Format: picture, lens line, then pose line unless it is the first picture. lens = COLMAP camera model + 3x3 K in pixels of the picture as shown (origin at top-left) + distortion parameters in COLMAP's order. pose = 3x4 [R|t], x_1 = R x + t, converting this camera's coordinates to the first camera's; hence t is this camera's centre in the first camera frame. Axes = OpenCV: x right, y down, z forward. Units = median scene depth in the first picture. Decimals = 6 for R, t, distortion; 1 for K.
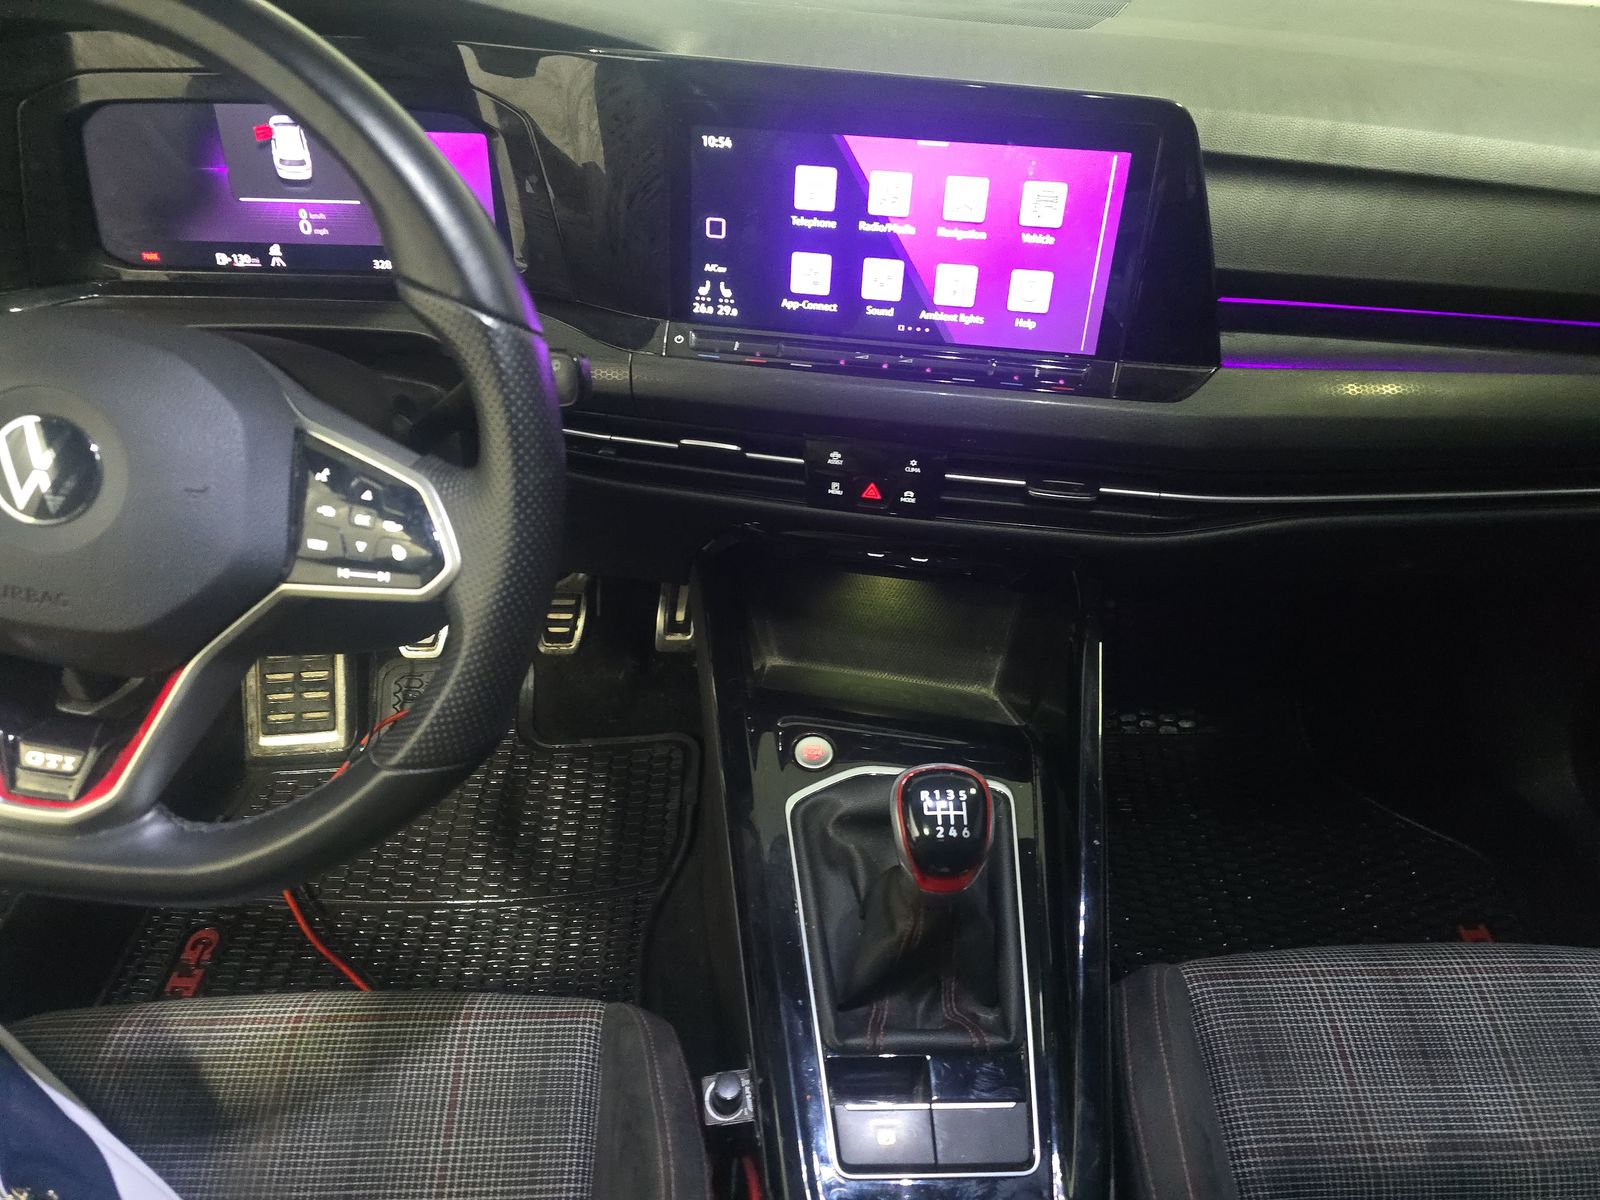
lens RADIAL K [[1089.6, 0, 900.3], [0, 1089.6, 623.3], [0, 0, 1]] dist [0.022981, -0.019042]
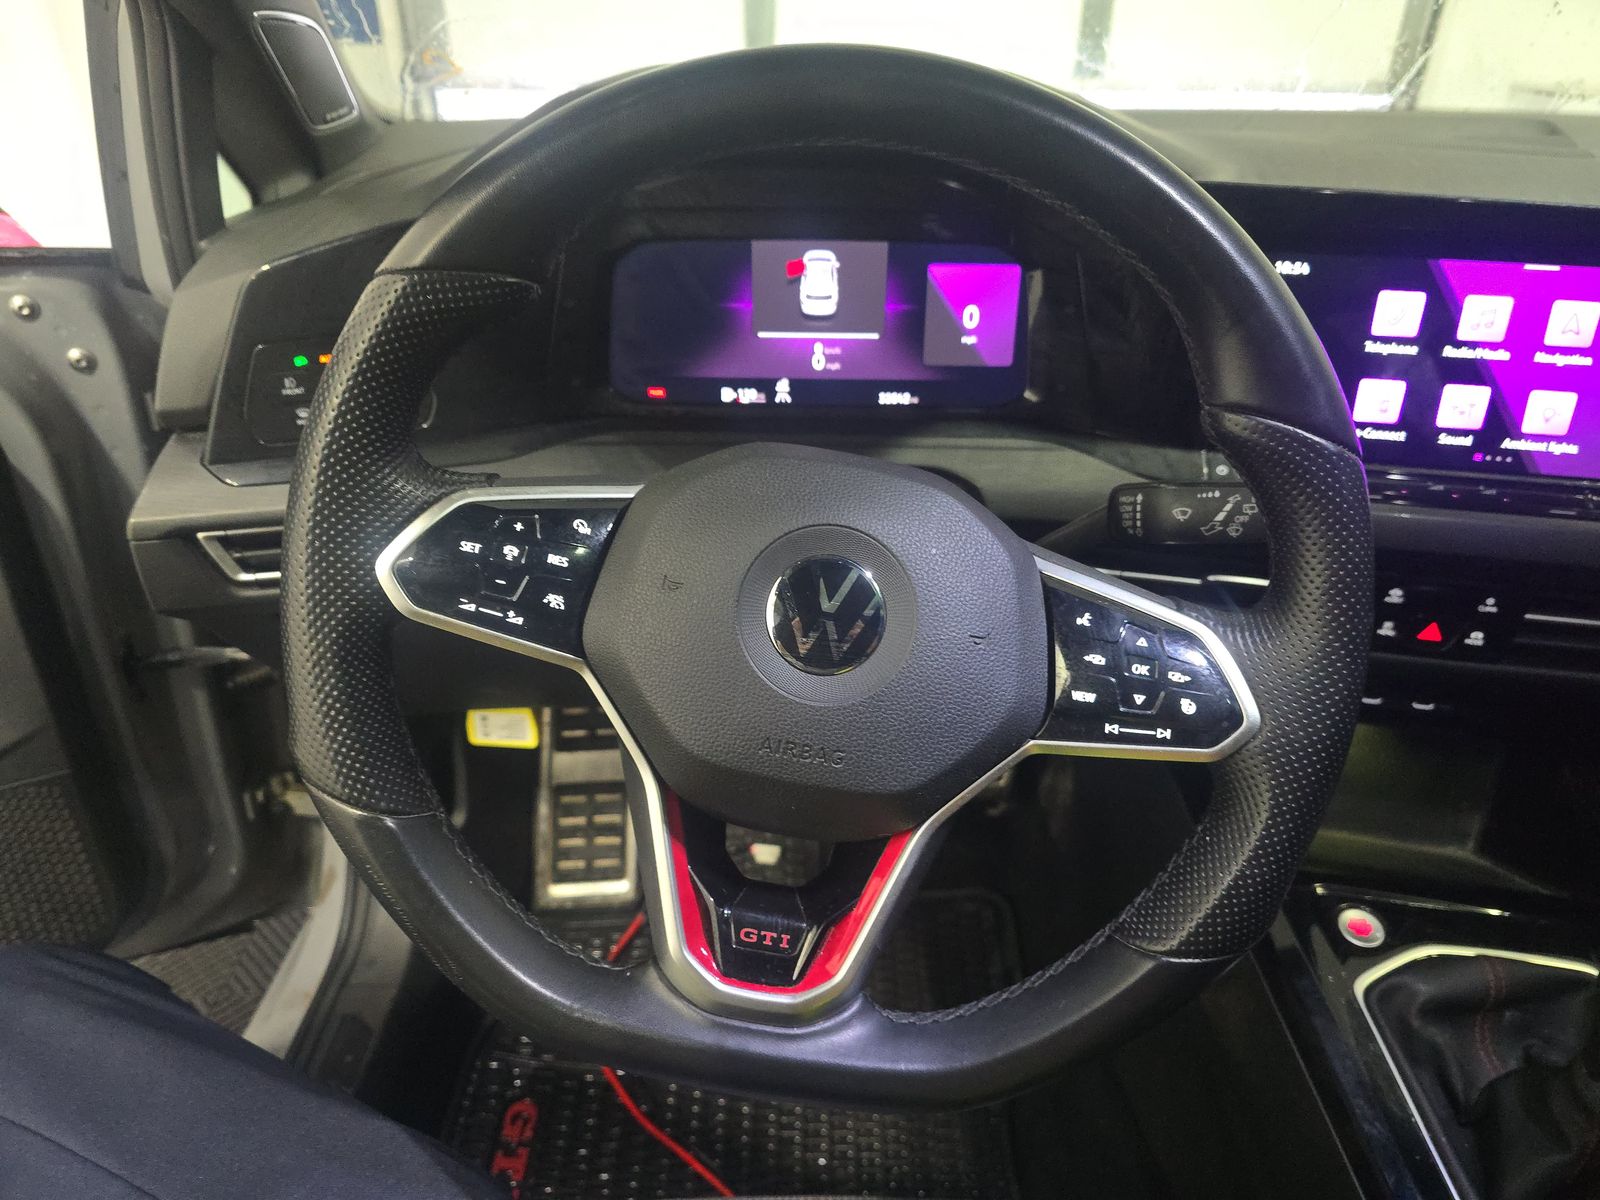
lens RADIAL K [[1089.6, 0, 795.0], [0, 1089.6, 614.1], [0, 0, 1]] dist [0.022981, -0.019042]
pose [[0.998871, 0.002053, -0.047470, -0.526155], [-0.008076, 0.991863, -0.127053, -0.016866], [0.046823, 0.127293, 0.990759, 0.071503]]
